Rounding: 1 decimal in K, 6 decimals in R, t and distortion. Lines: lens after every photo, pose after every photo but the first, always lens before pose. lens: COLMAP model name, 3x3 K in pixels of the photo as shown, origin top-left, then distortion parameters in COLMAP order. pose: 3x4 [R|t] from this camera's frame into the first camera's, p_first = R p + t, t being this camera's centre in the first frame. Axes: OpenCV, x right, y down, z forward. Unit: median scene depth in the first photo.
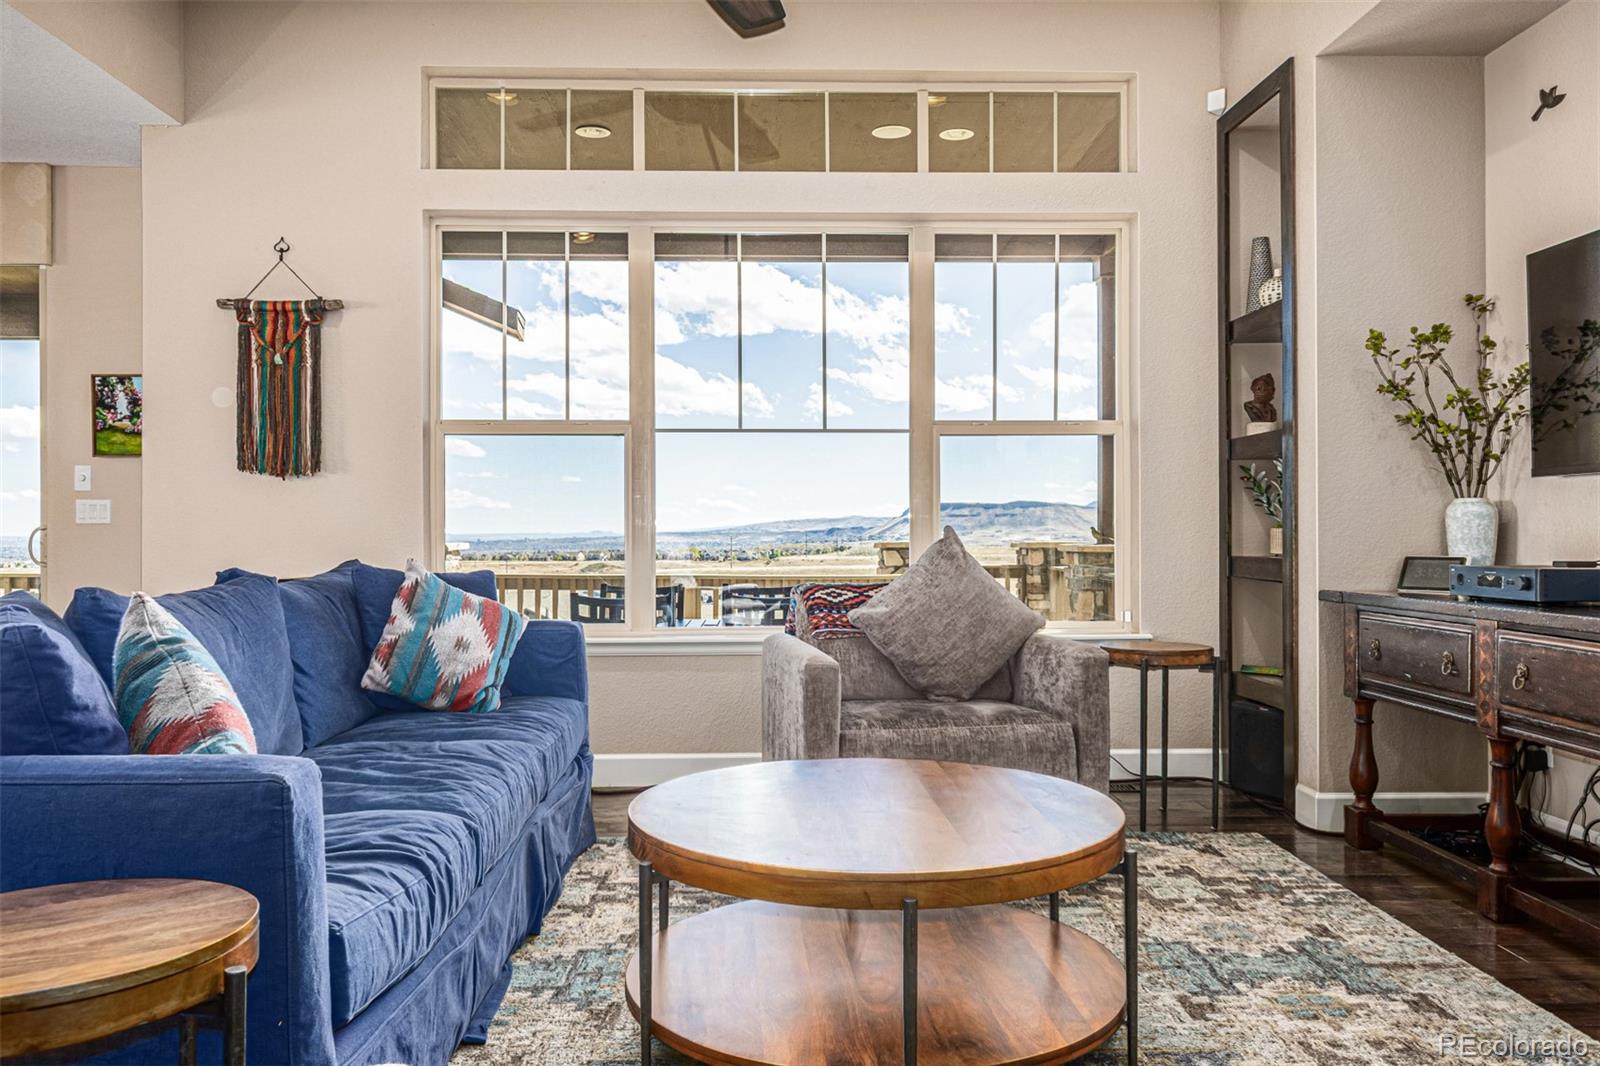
lens RADIAL K [[1217.9, 0, 787.1], [0, 1217.9, 535.1], [0, 0, 1]] dist [-0.006228, -0.004379]
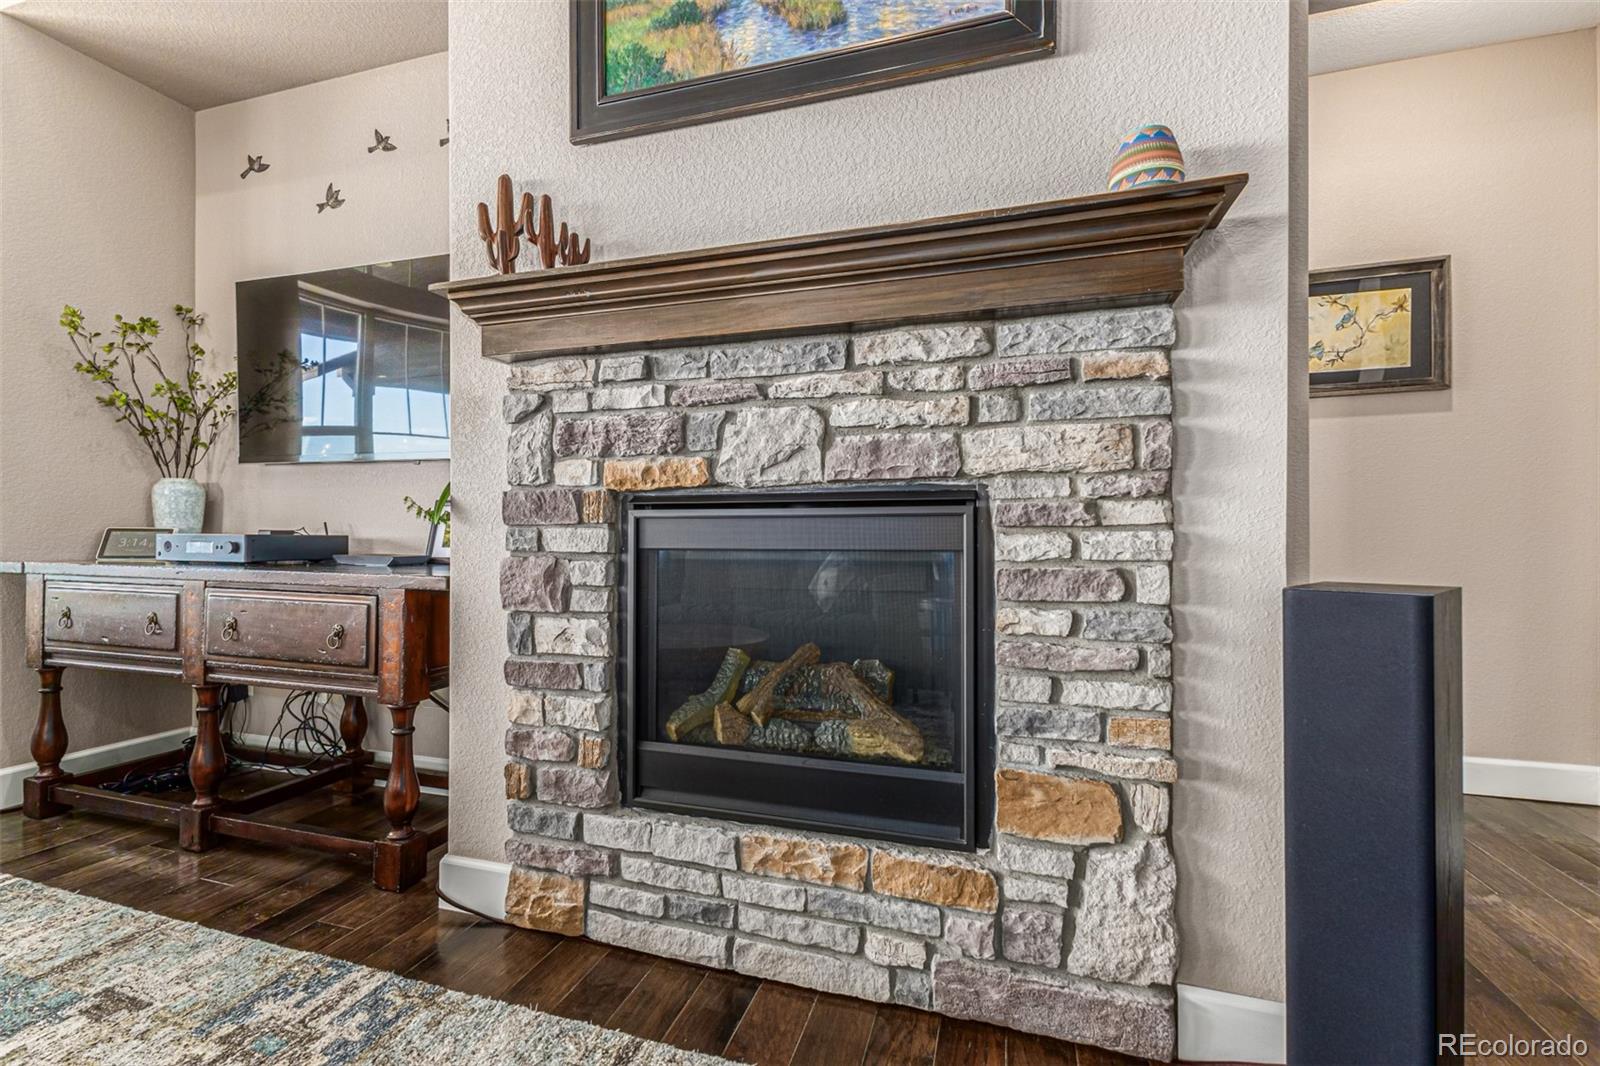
lens RADIAL K [[700.7, 0, 790.9], [0, 700.7, 527.9], [0, 0, 1]] dist [0.017894, -0.003067]
pose [[0.338569, 0.010562, 0.940882, 0.124555], [-0.006691, 0.999939, -0.008818, 0.019558], [-0.940918, -0.003310, 0.338619, 0.221149]]
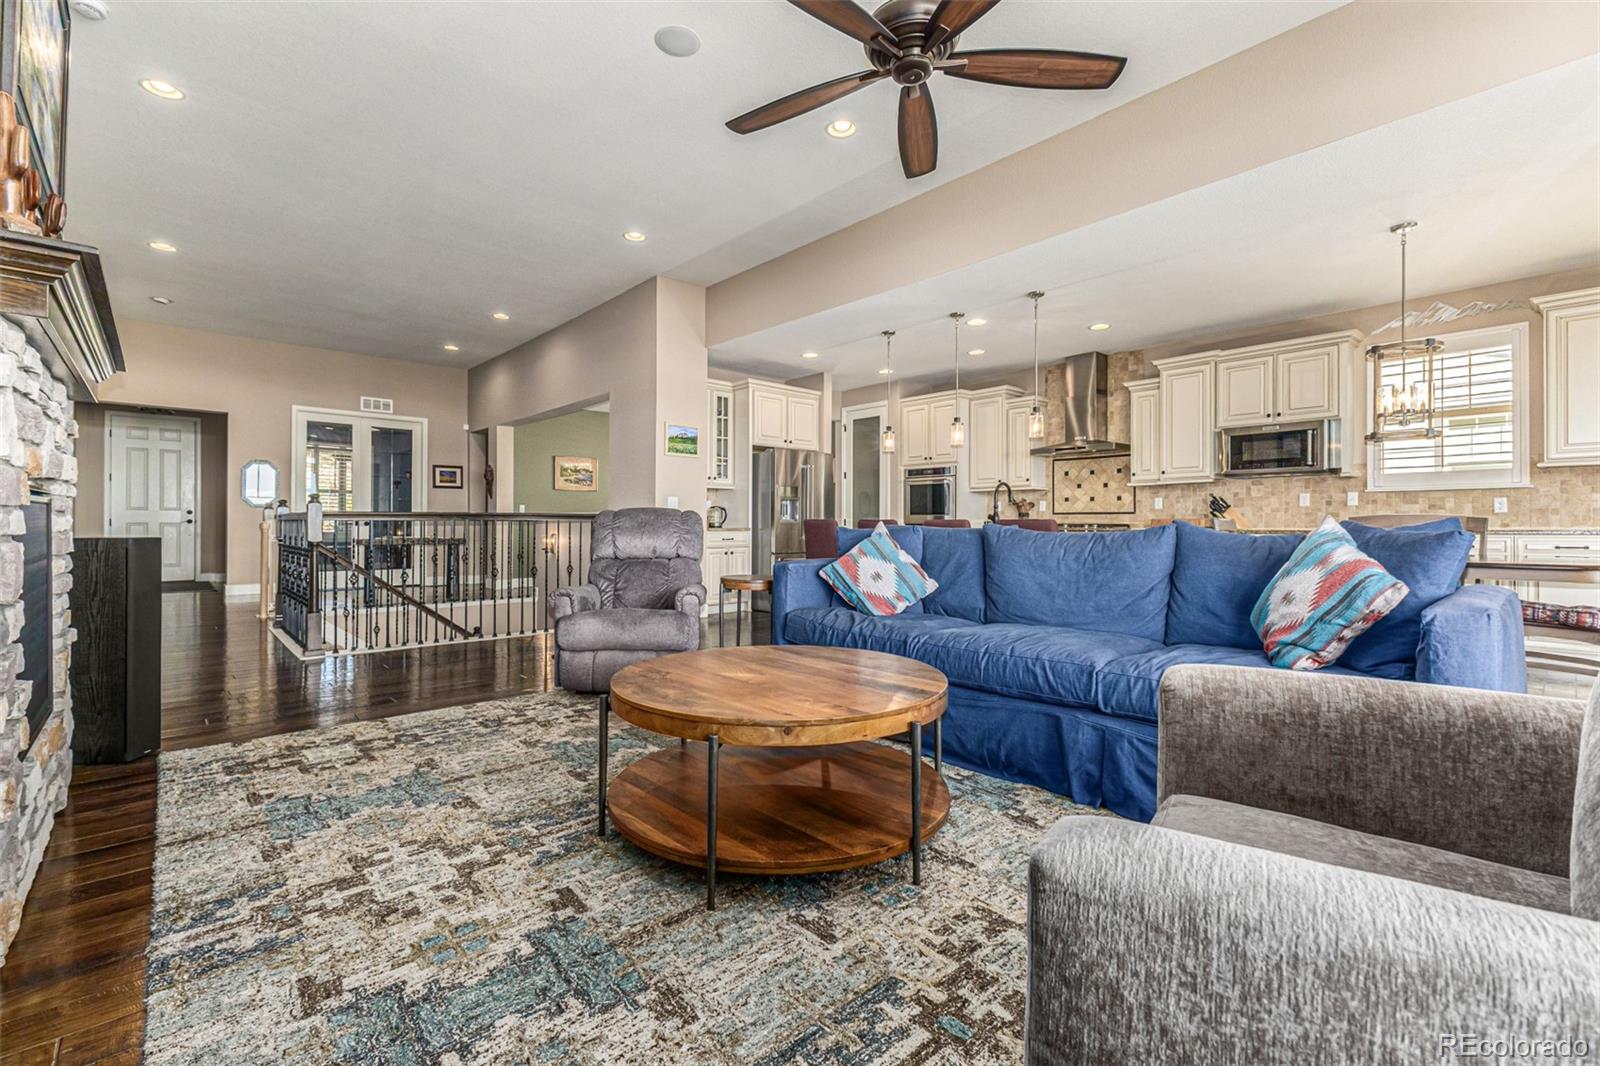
lens RADIAL K [[700.7, 0, 795.3], [0, 700.7, 524.2], [0, 0, 1]] dist [0.017894, -0.003067]
pose [[-0.764361, 0.000199, -0.644789, 0.390245], [0.000589, 1.000000, -0.000390, 0.025410], [0.644788, -0.000678, -0.764361, 1.069588]]
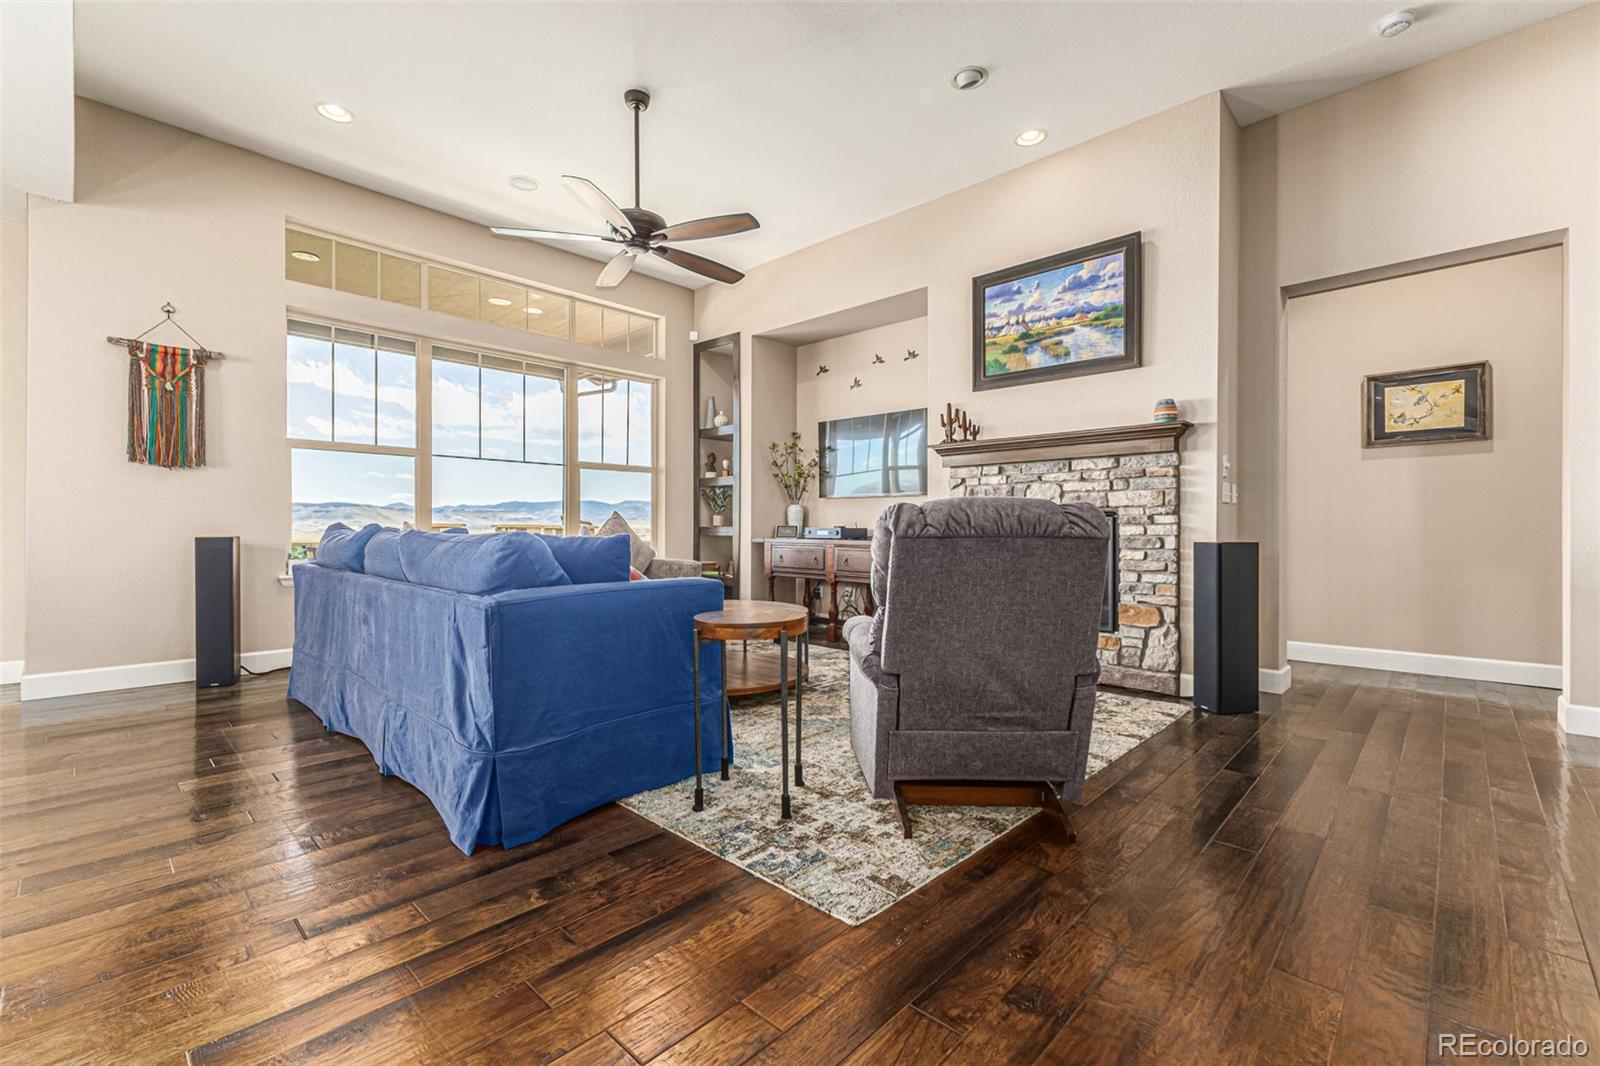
lens RADIAL K [[700.7, 0, 800.4], [0, 700.7, 532.1], [0, 0, 1]] dist [0.017894, -0.003067]
pose [[0.709713, 0.000577, 0.704490, -0.592075], [-0.006087, 0.999967, 0.005312, 0.024780], [-0.704464, -0.008058, 0.709694, -0.165513]]
